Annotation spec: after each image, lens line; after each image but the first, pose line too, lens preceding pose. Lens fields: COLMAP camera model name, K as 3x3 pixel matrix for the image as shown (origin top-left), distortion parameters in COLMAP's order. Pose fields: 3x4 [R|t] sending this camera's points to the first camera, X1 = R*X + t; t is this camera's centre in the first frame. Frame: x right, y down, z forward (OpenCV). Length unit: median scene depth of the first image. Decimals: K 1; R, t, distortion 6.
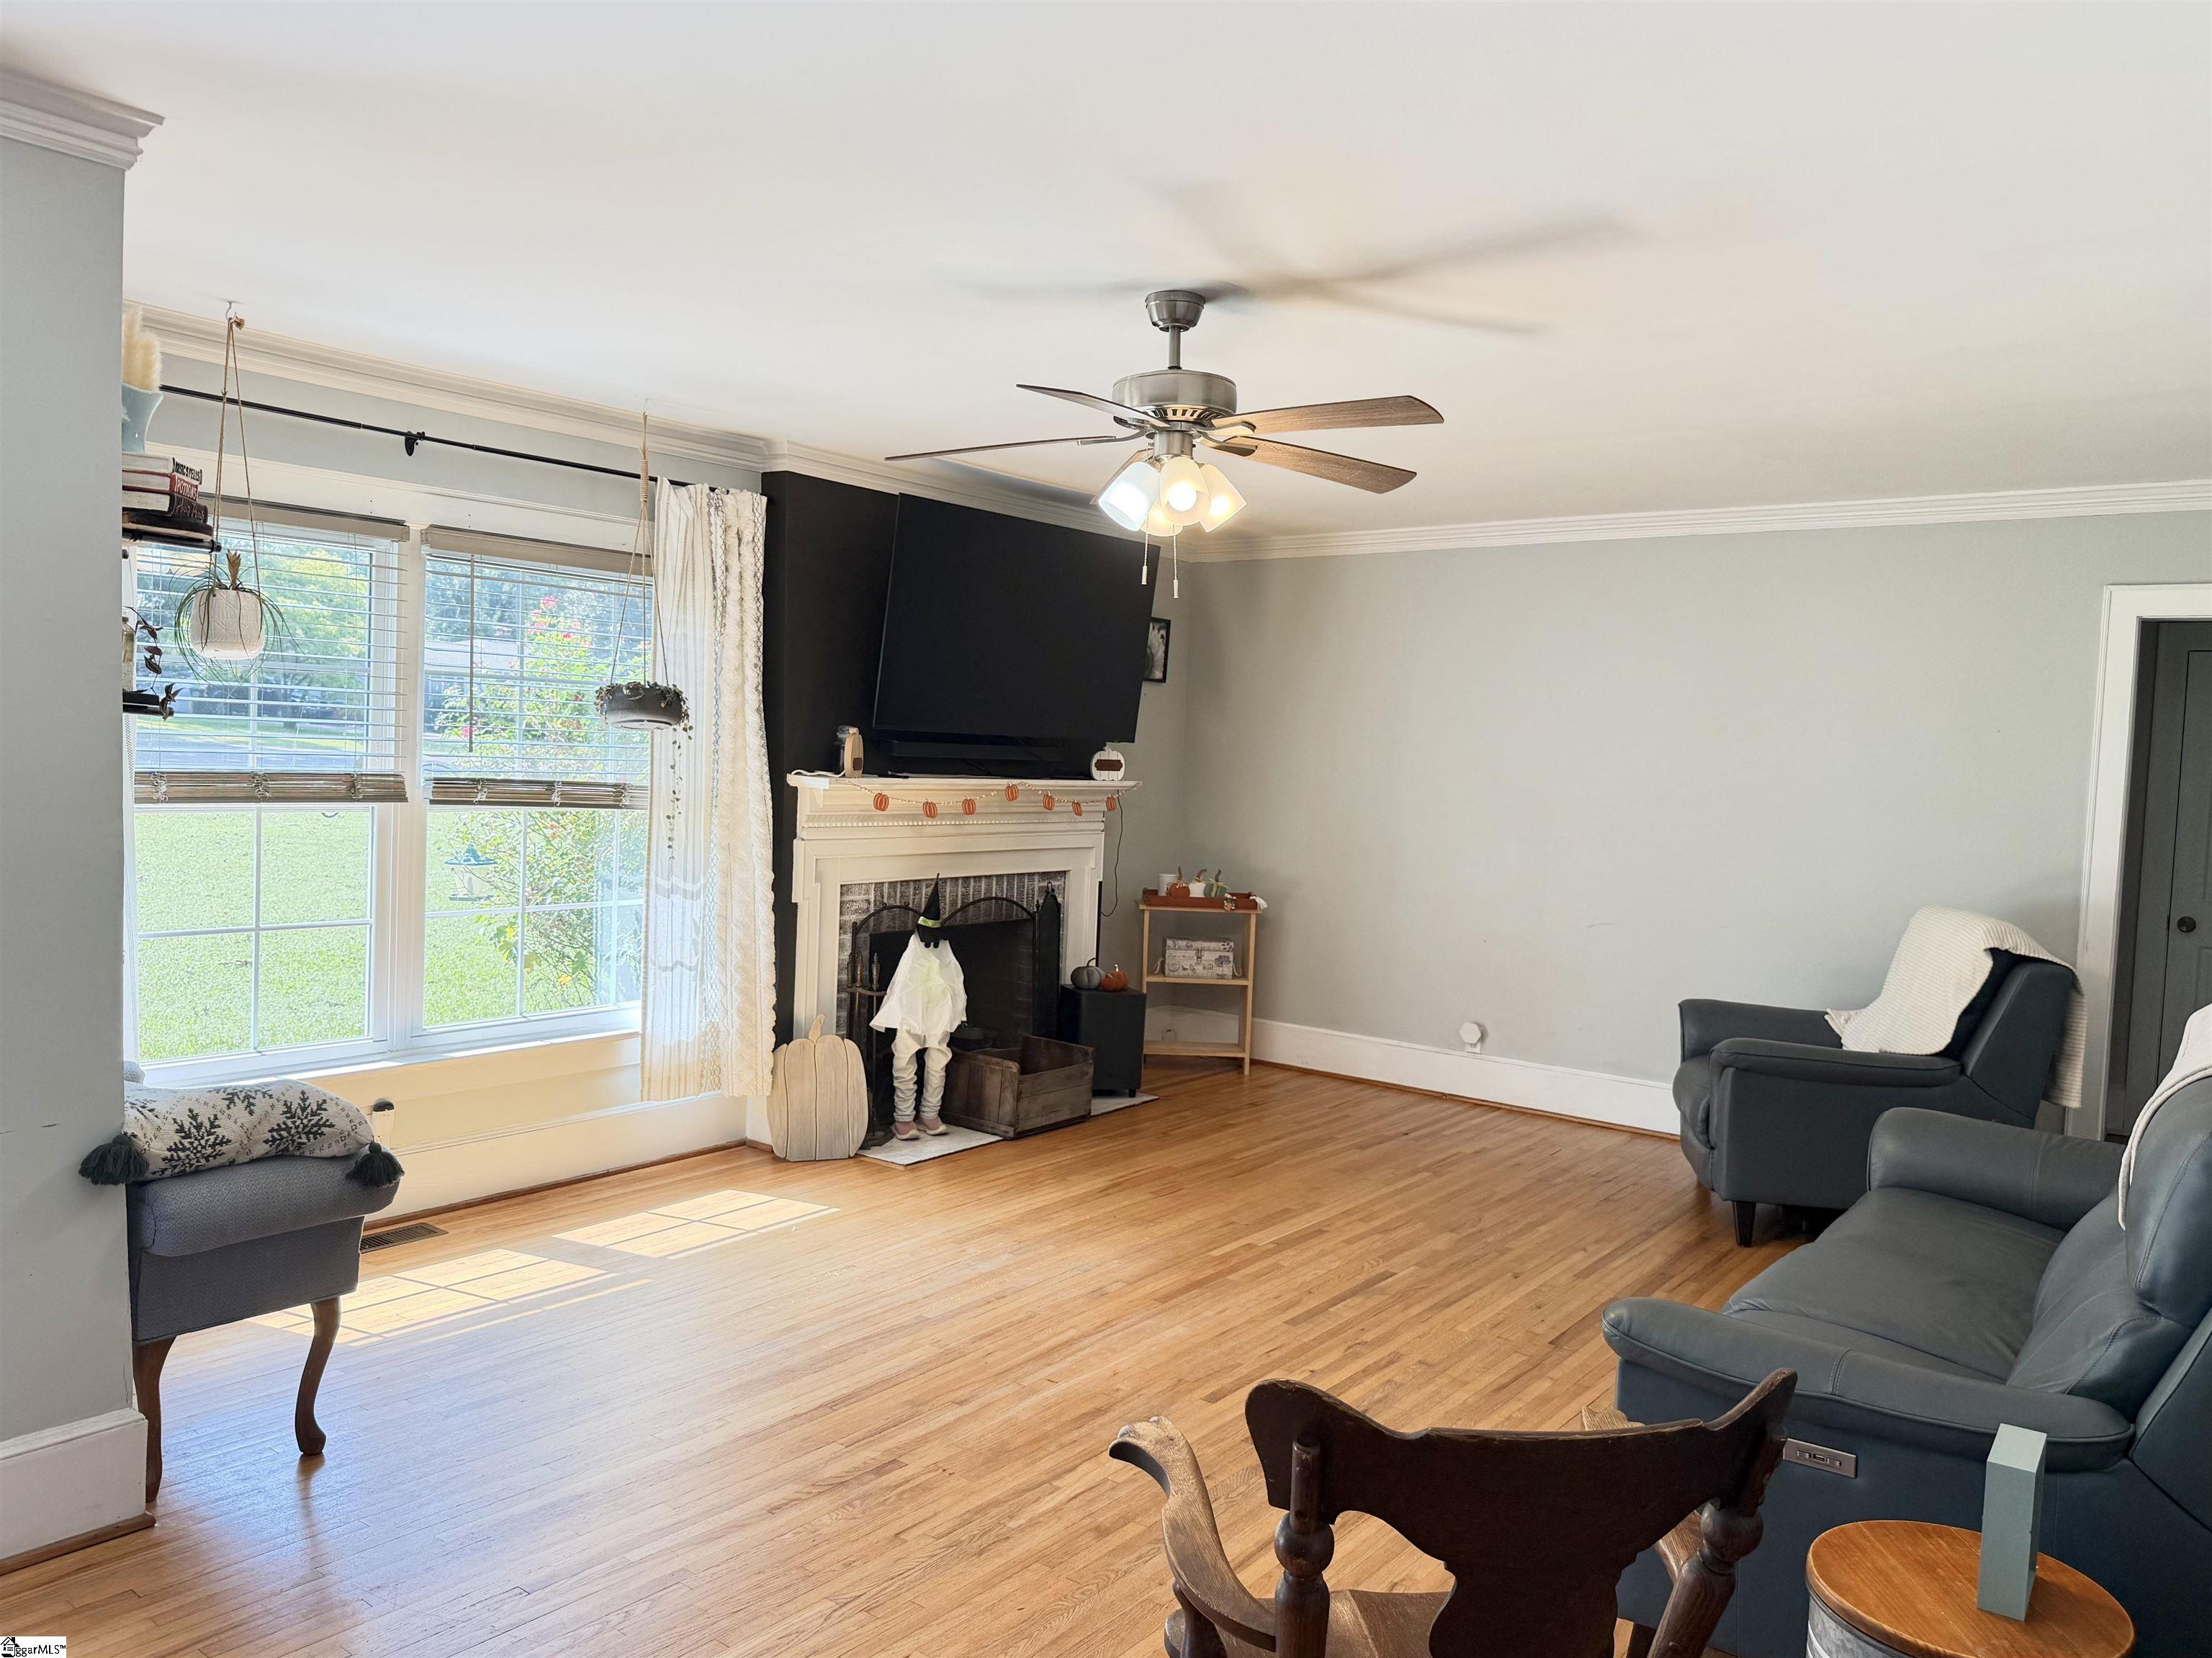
lens RADIAL K [[1554.6, 0, 1115.1], [0, 1554.6, 841.8], [0, 0, 1]] dist [0.024844, -0.051763]
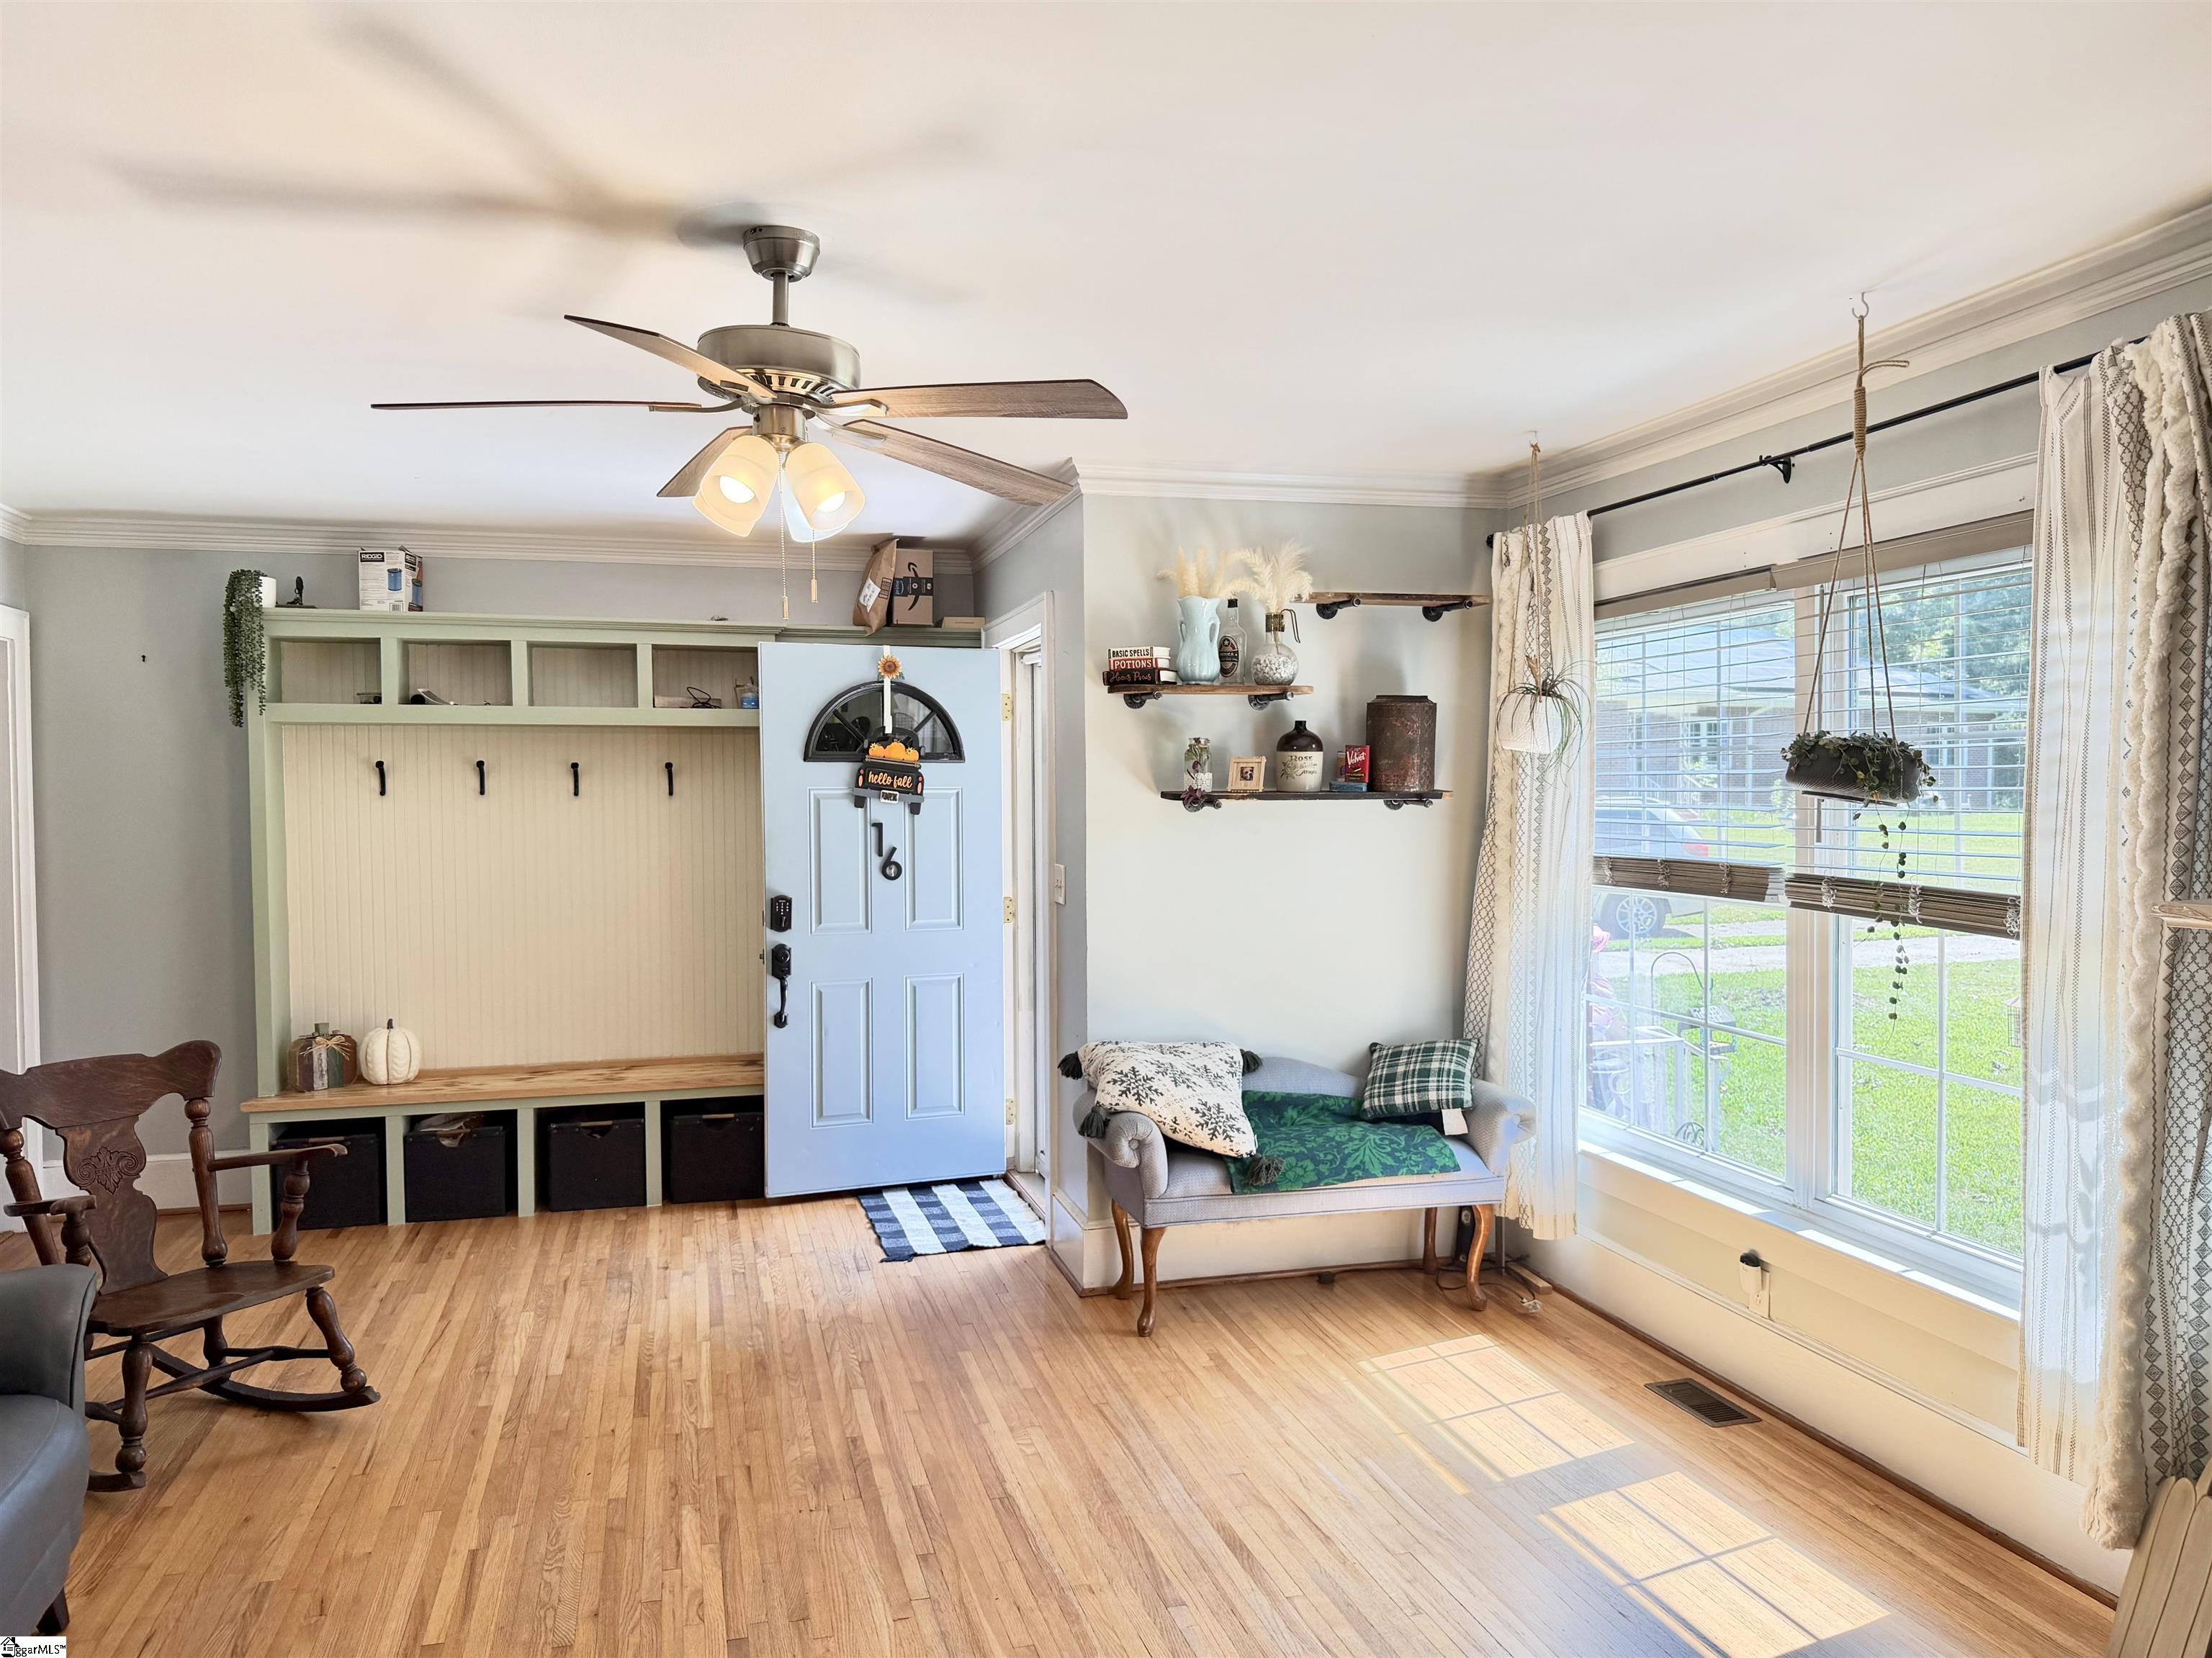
lens RADIAL K [[1554.6, 0, 1115.1], [0, 1554.6, 841.8], [0, 0, 1]] dist [0.024844, -0.051763]
pose [[-0.605236, -0.007123, -0.796014, 0.504979], [-0.066426, 0.996924, 0.041585, -0.082469], [0.793270, 0.078045, -0.603848, 1.476589]]
